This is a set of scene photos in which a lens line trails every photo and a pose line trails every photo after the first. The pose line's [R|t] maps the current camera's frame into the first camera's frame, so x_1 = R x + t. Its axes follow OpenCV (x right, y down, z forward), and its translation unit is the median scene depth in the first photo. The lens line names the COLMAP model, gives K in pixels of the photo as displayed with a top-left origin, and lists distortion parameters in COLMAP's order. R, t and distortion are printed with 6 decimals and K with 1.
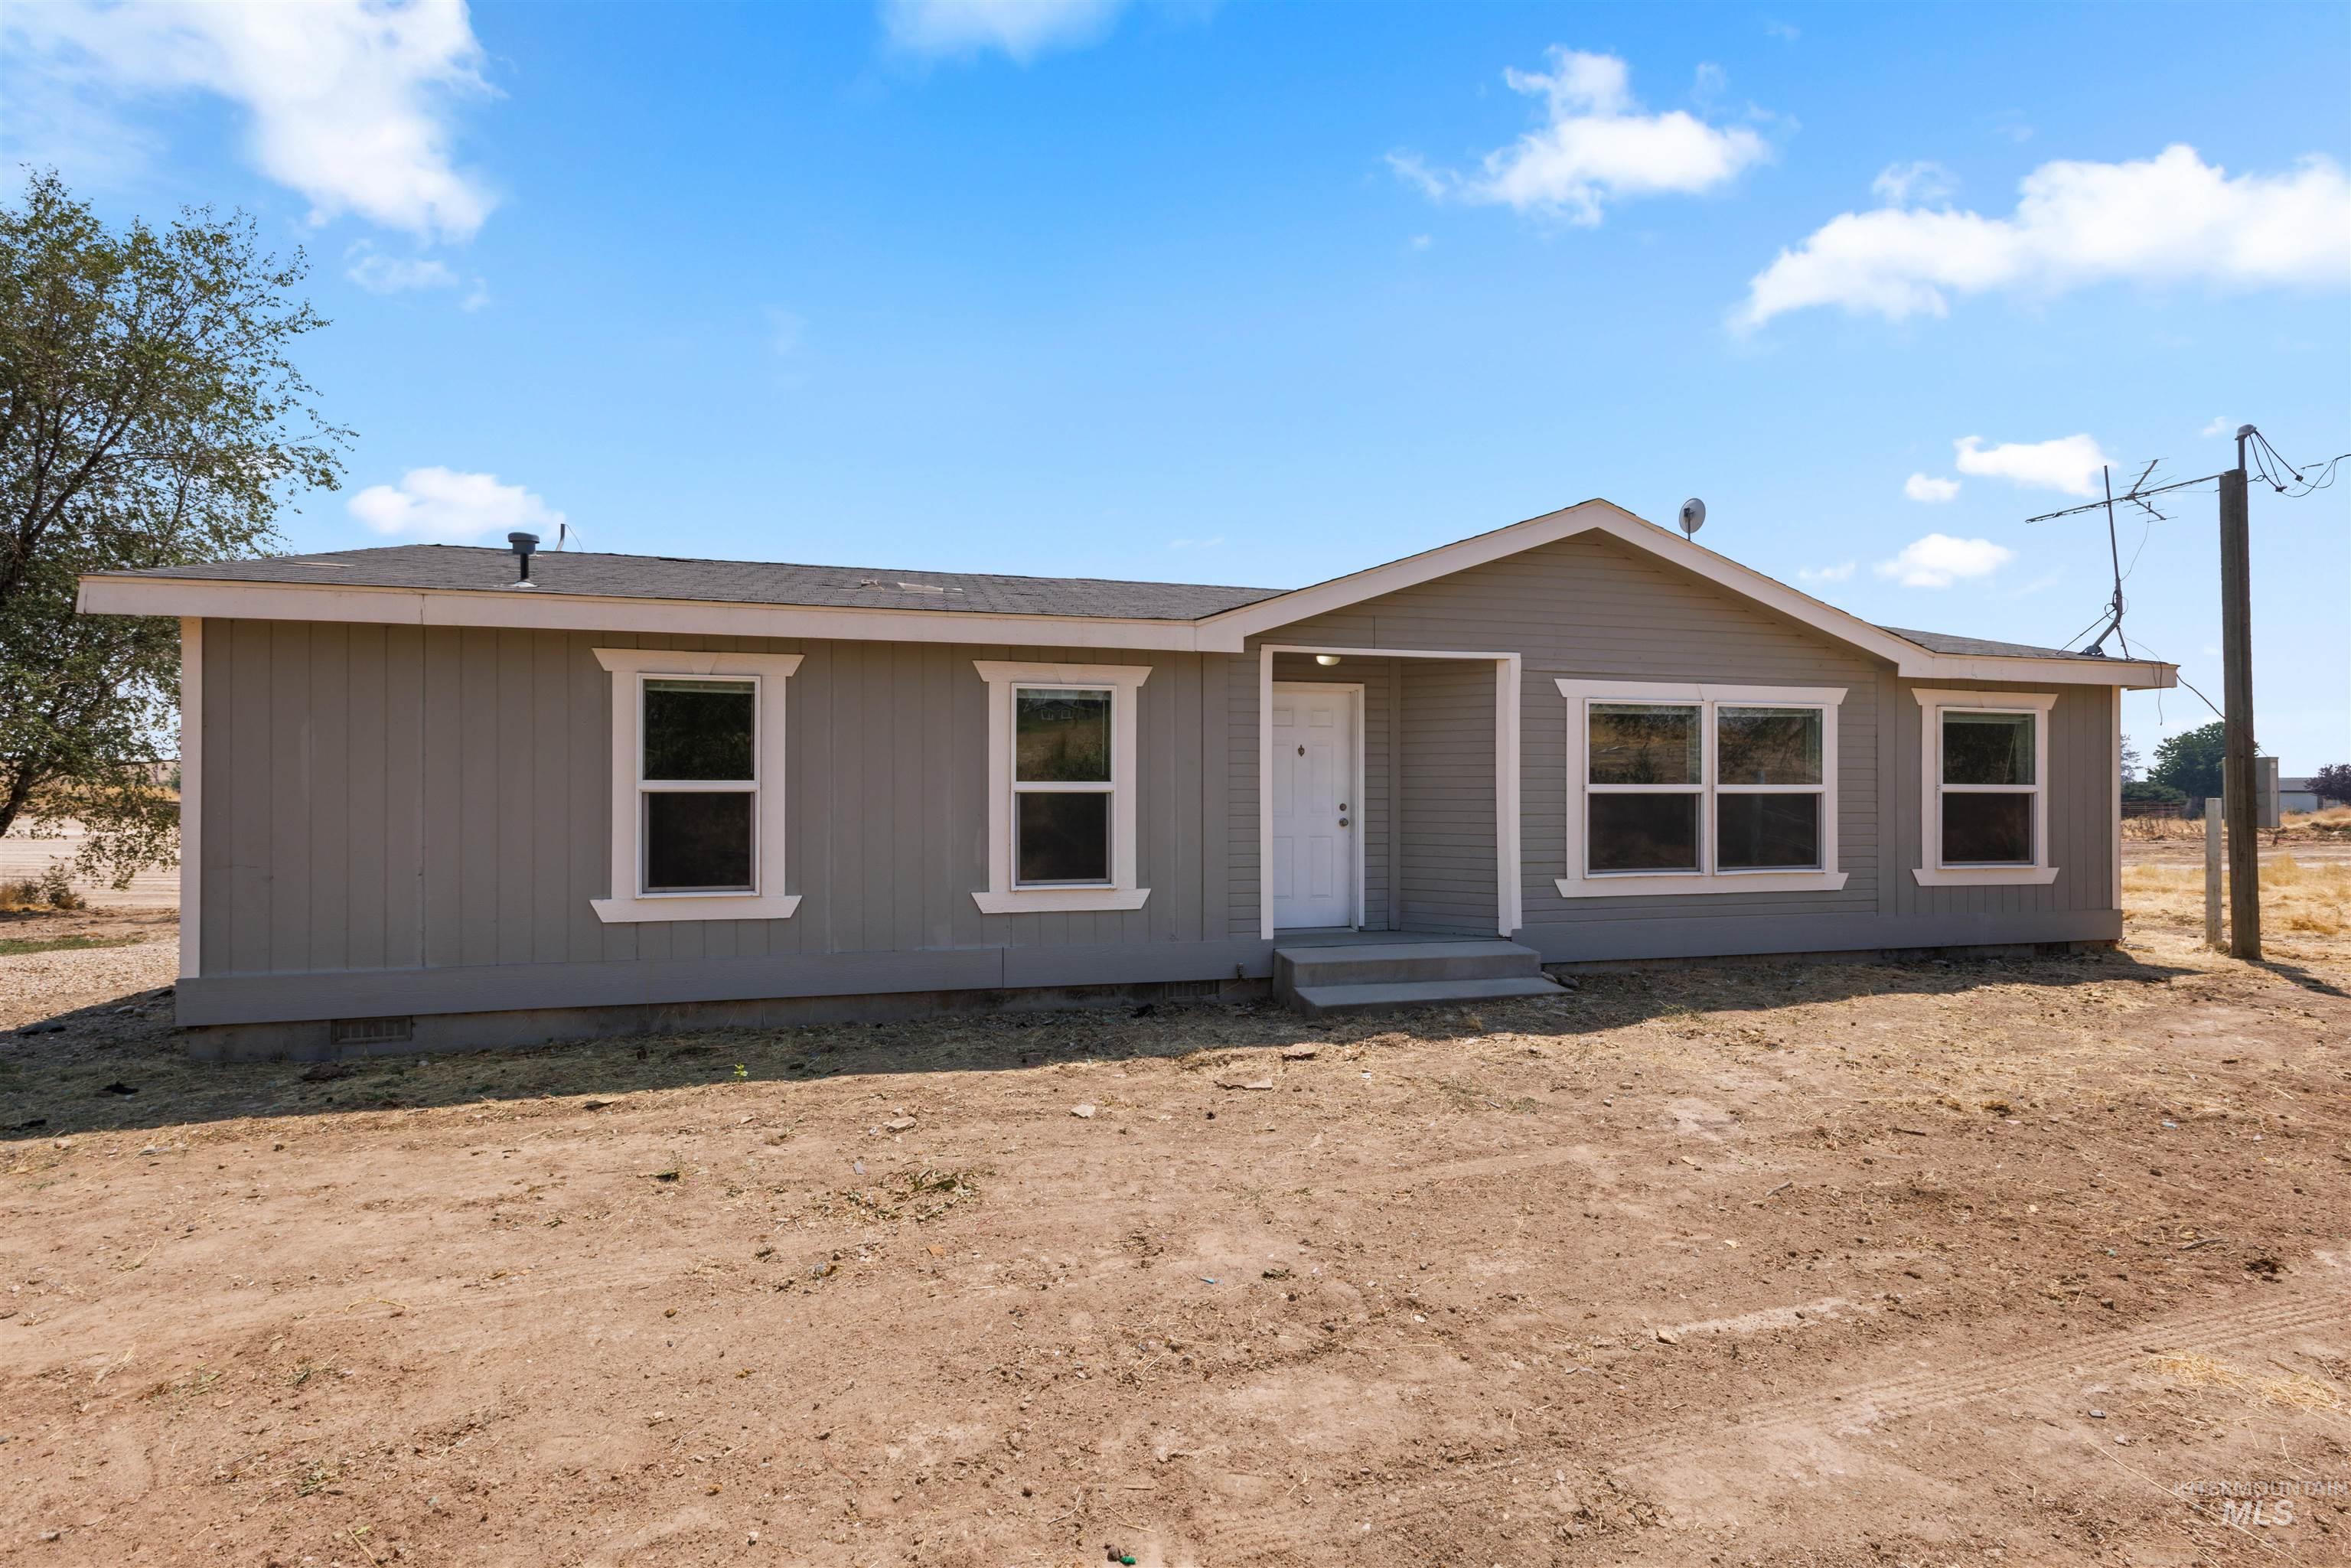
lens RADIAL K [[1064.3, 0, 1175.5], [0, 1064.3, 784.0], [0, 0, 1]] dist [0.003796, 0.000448]
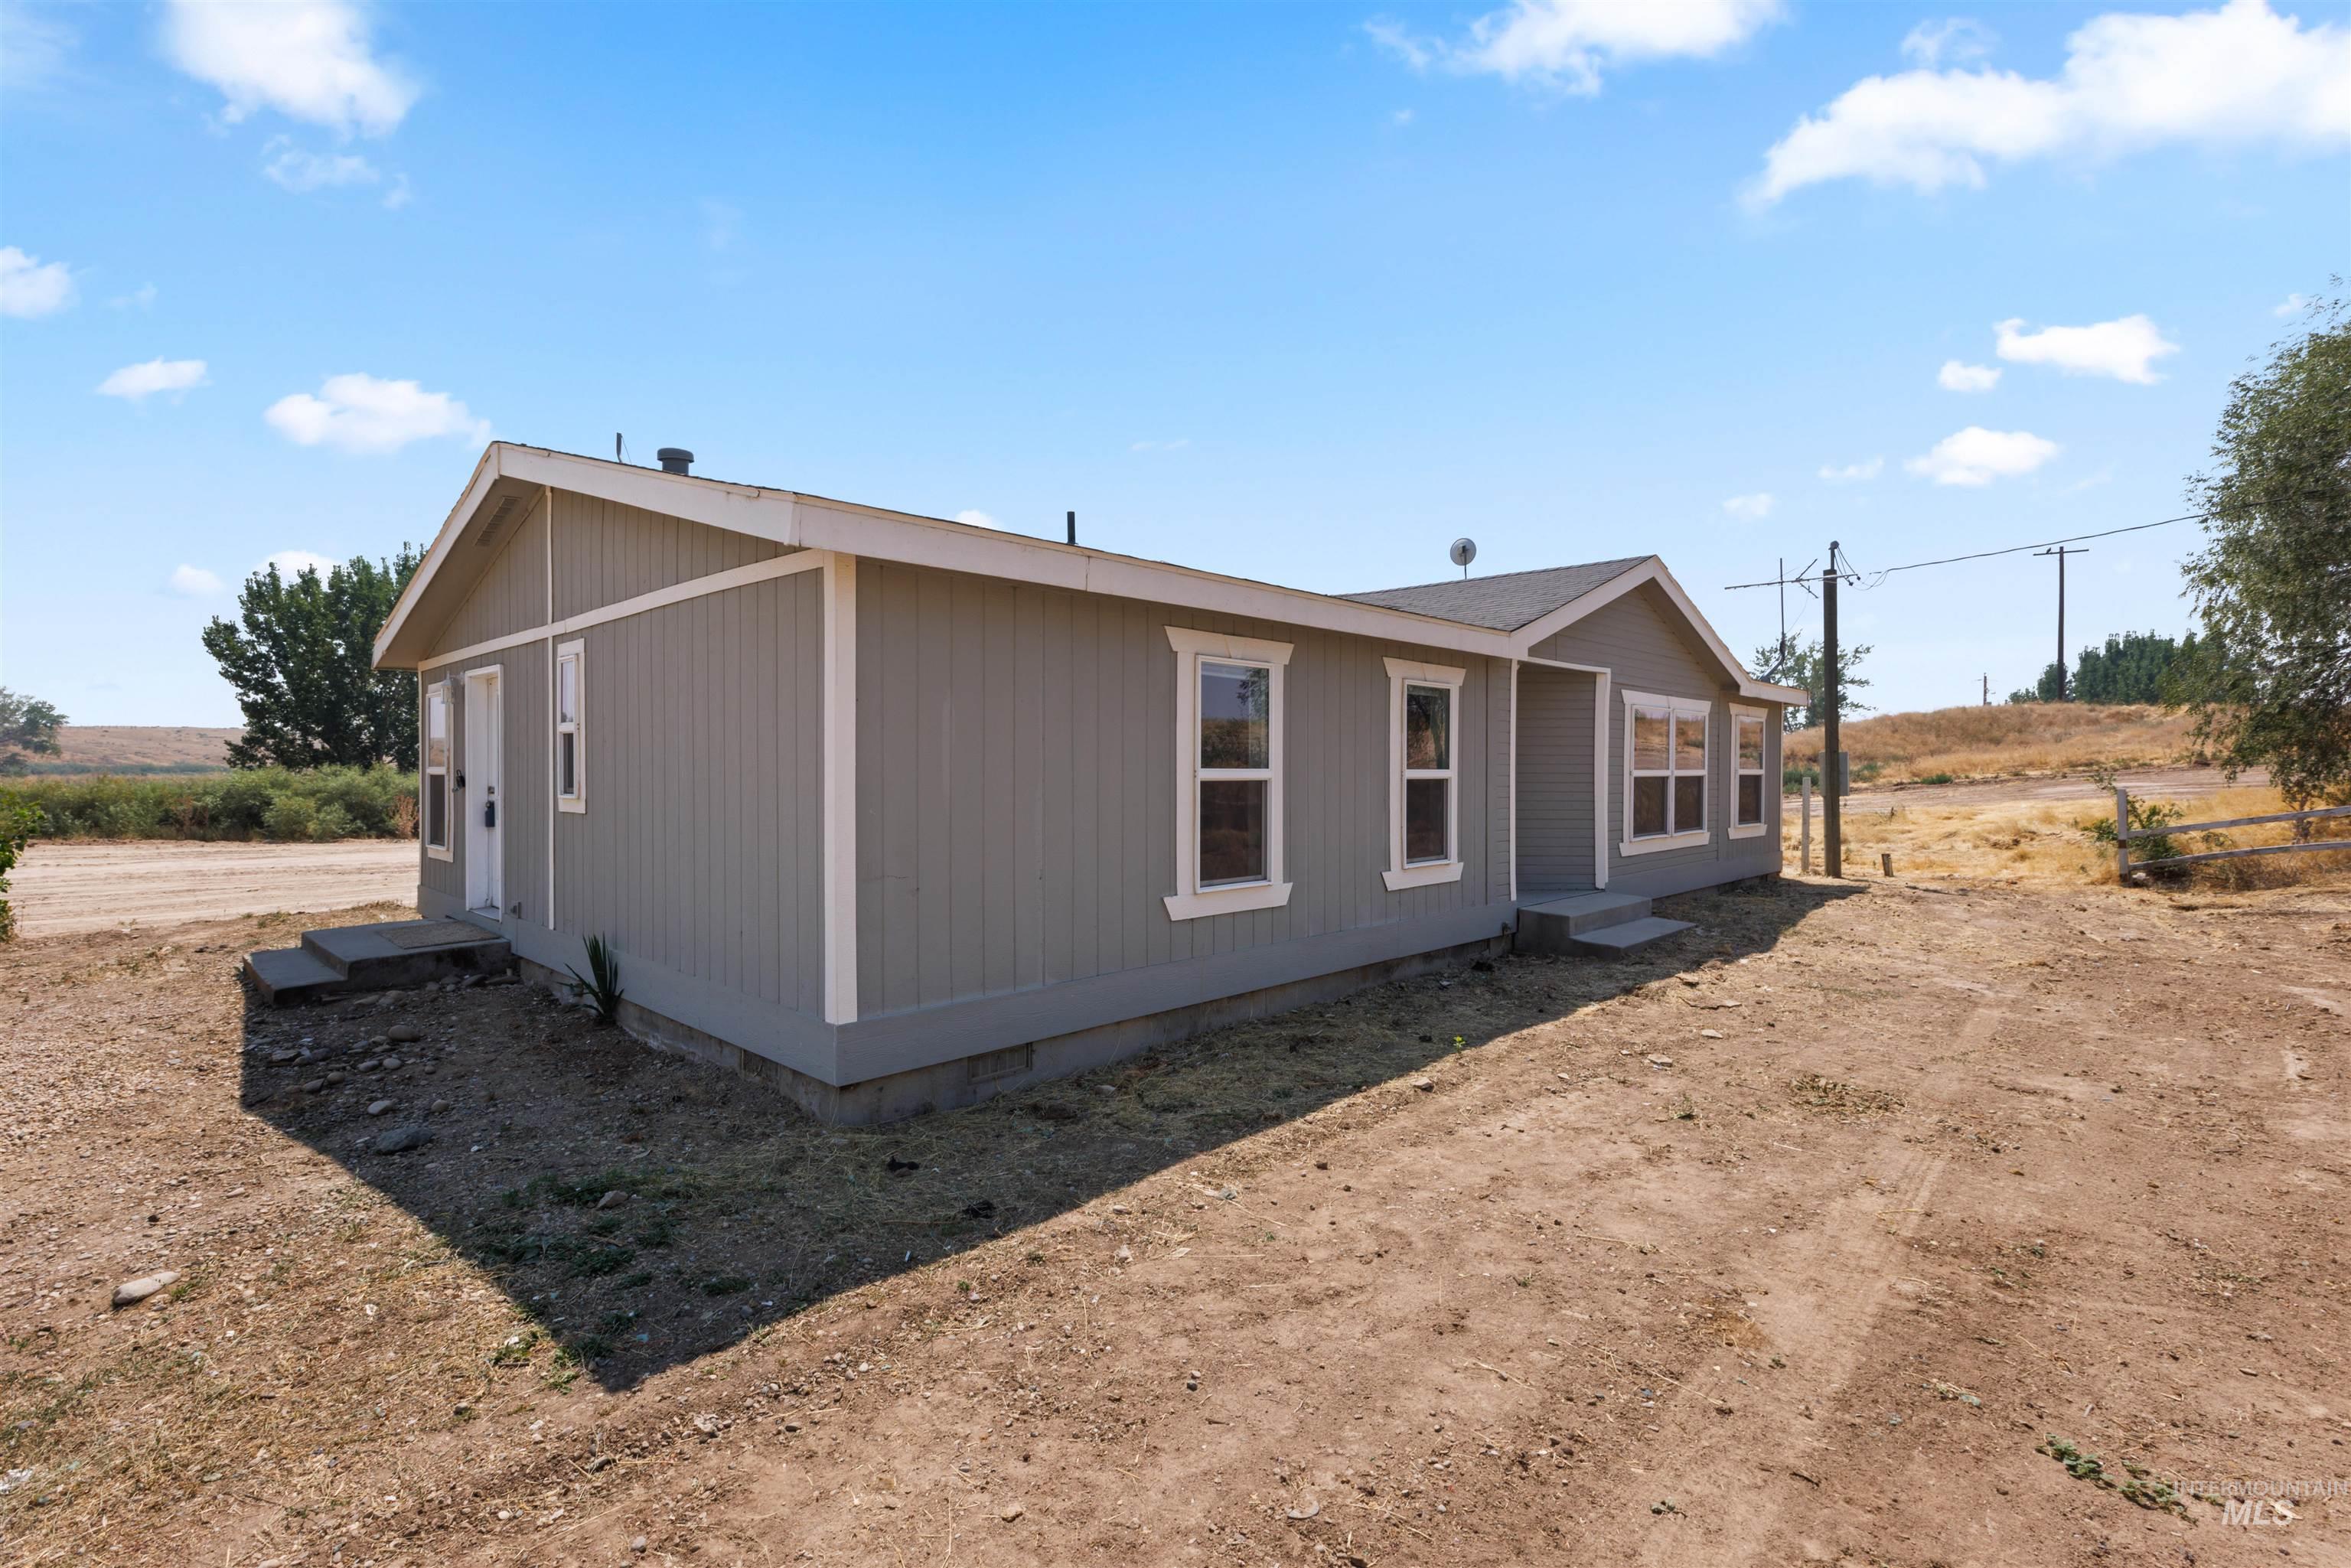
lens RADIAL K [[1063.2, 0, 1175.5], [0, 1063.2, 784.0], [0, 0, 1]] dist [-0.001096, -0.000119]
pose [[0.867487, -0.009680, 0.497365, -1.077323], [0.004045, 0.999915, 0.012406, -0.001638], [-0.497443, -0.008750, 0.867452, 0.205668]]
